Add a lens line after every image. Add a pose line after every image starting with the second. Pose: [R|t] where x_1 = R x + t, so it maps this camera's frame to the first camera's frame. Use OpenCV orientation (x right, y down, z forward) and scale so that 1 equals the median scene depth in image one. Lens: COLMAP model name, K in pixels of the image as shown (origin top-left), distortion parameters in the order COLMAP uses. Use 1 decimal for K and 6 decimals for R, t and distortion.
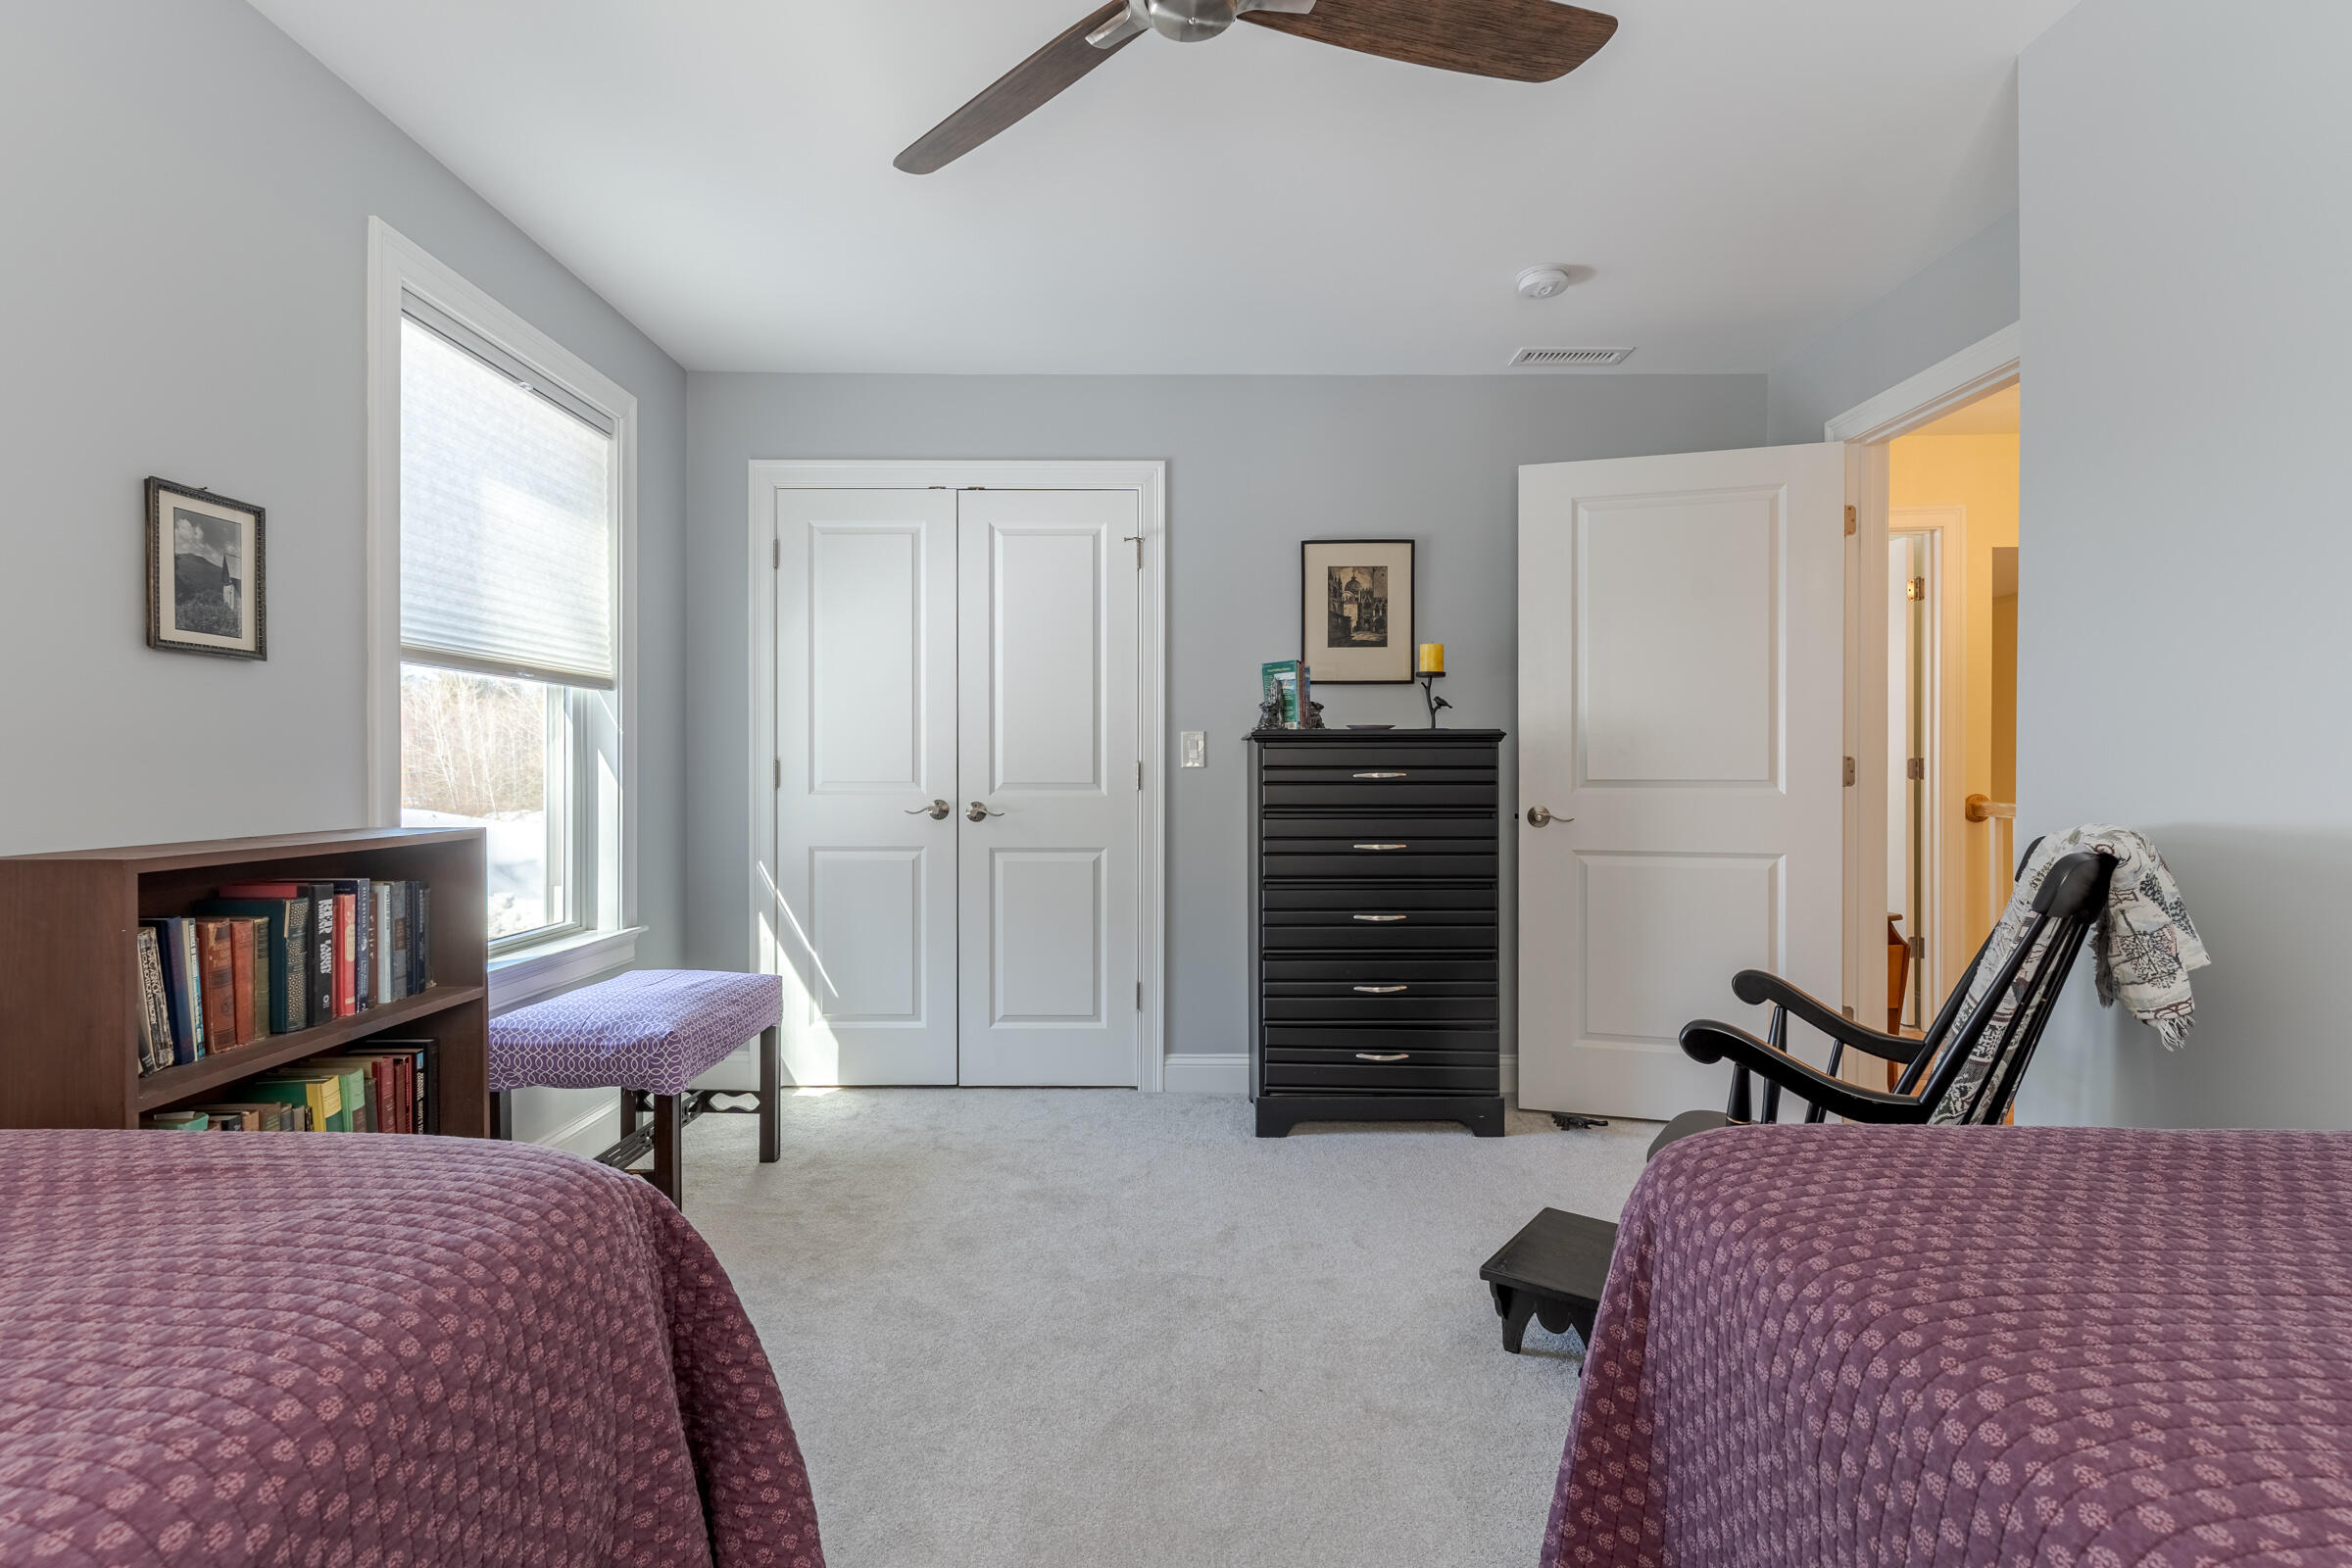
lens RADIAL K [[1128.5, 0, 1173.0], [0, 1128.5, 775.2], [0, 0, 1]] dist [0.004095, -0.002521]
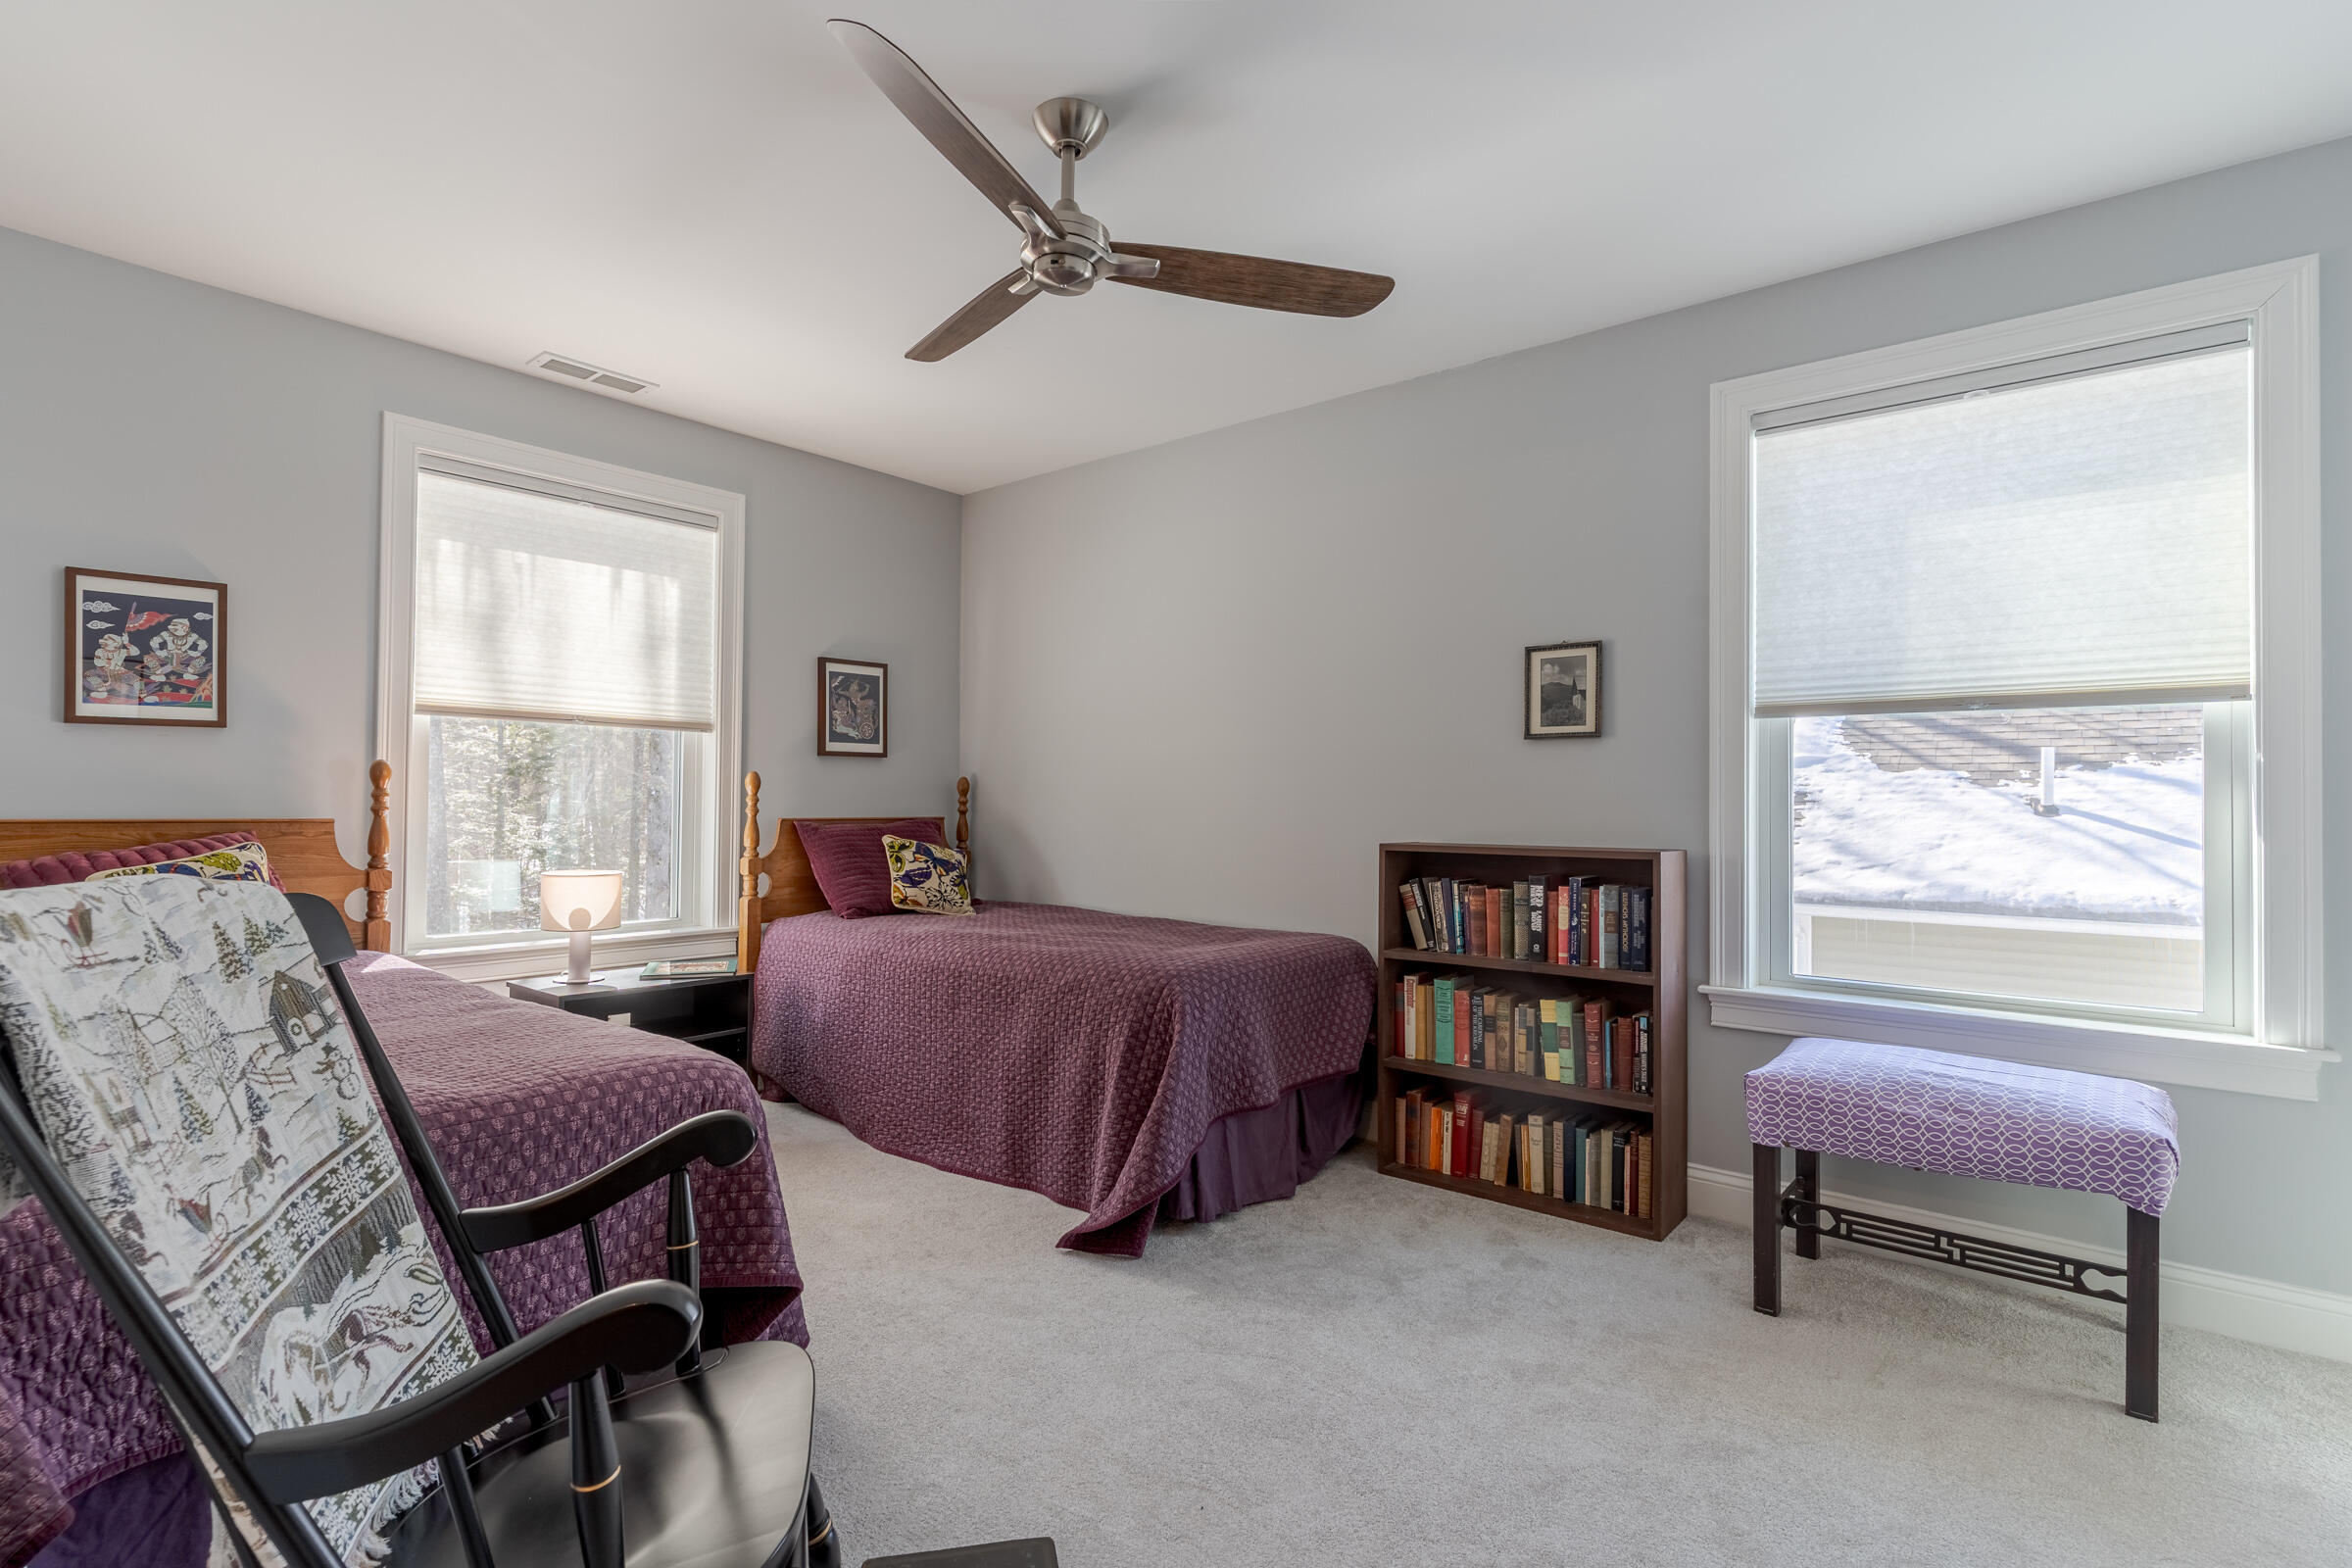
lens RADIAL K [[1128.5, 0, 1176.5], [0, 1128.5, 786.7], [0, 0, 1]] dist [0.004095, -0.002521]
pose [[-0.640275, -0.007253, -0.768111, 0.812431], [-0.007186, 0.999968, -0.003452, -0.022308], [0.768112, 0.003310, -0.640307, 1.600750]]
